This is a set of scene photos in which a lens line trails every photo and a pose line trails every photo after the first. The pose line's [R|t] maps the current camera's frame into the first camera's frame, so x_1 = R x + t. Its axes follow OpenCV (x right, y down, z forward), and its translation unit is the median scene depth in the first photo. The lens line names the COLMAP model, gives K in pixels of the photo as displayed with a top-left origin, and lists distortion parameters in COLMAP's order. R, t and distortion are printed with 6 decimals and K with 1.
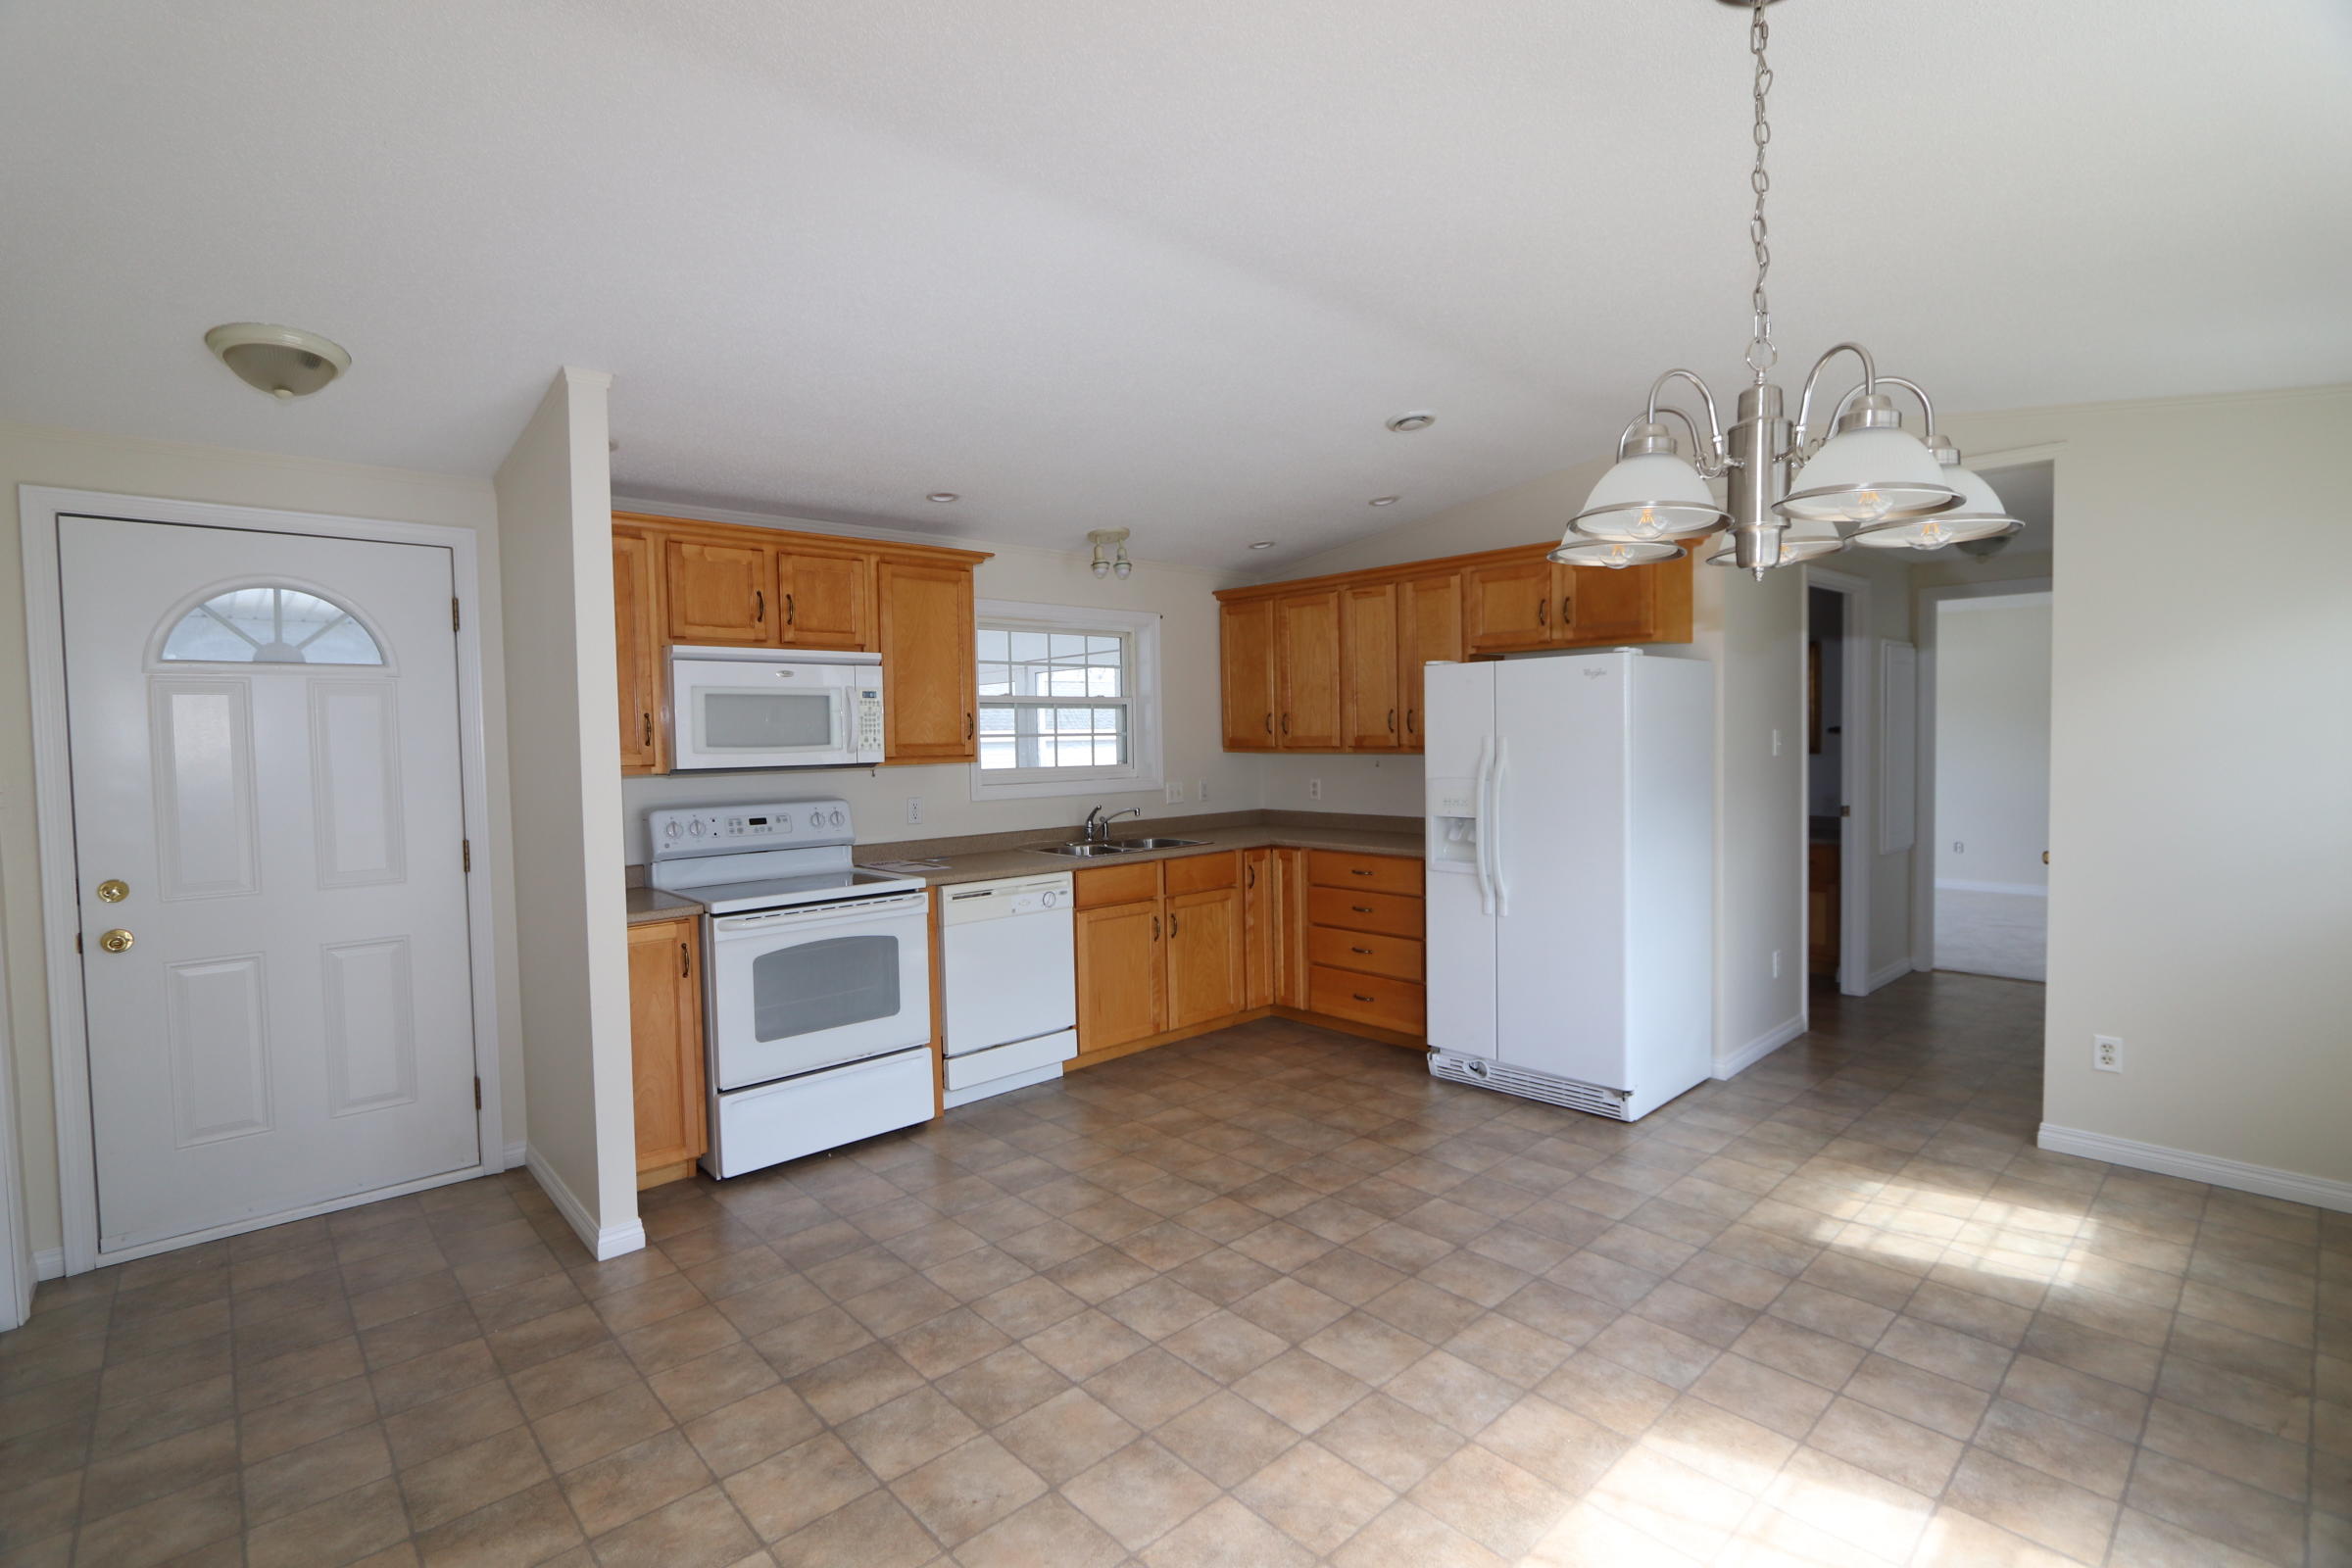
lens RADIAL K [[1064.8, 0, 1176.0], [0, 1064.8, 784.0], [0, 0, 1]] dist [-0.009616, -0.001399]
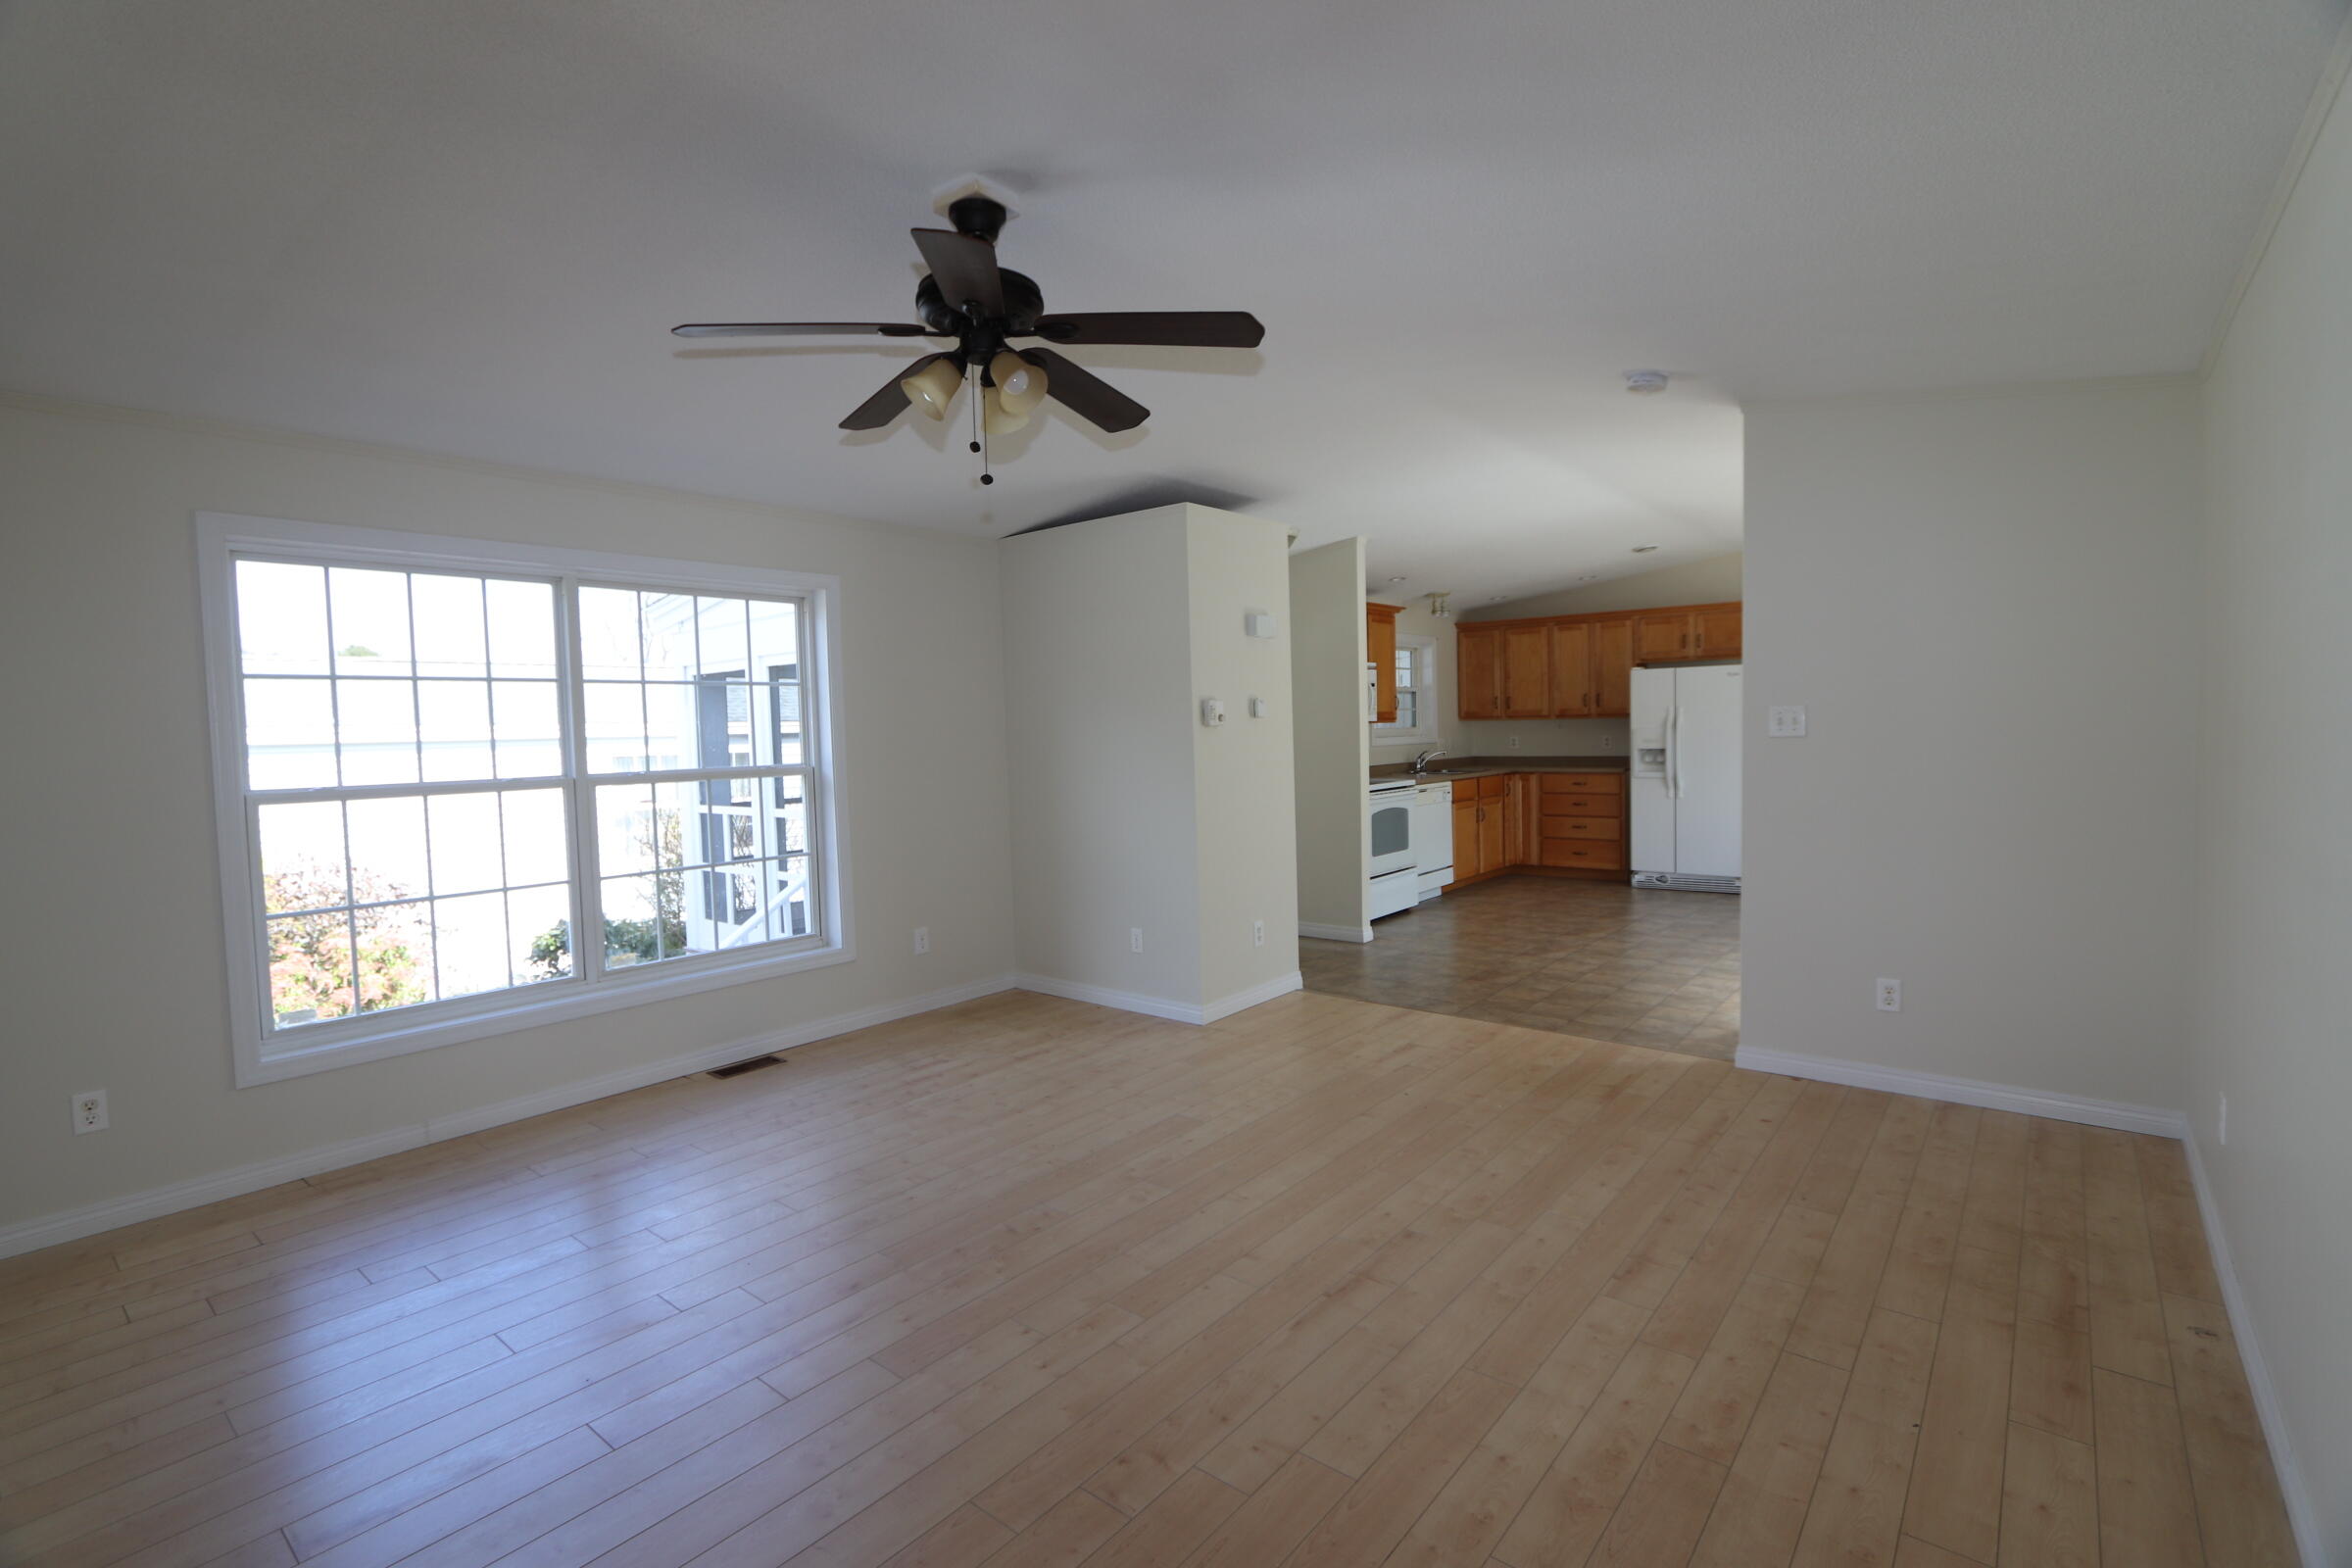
lens RADIAL K [[1064.8, 0, 1176.0], [0, 1064.8, 784.0], [0, 0, 1]] dist [-0.009616, -0.001399]
pose [[0.990641, -0.013813, 0.135789, -0.903030], [0.012574, 0.999871, 0.009977, 0.068407], [-0.135910, -0.008176, 0.990687, -0.839722]]
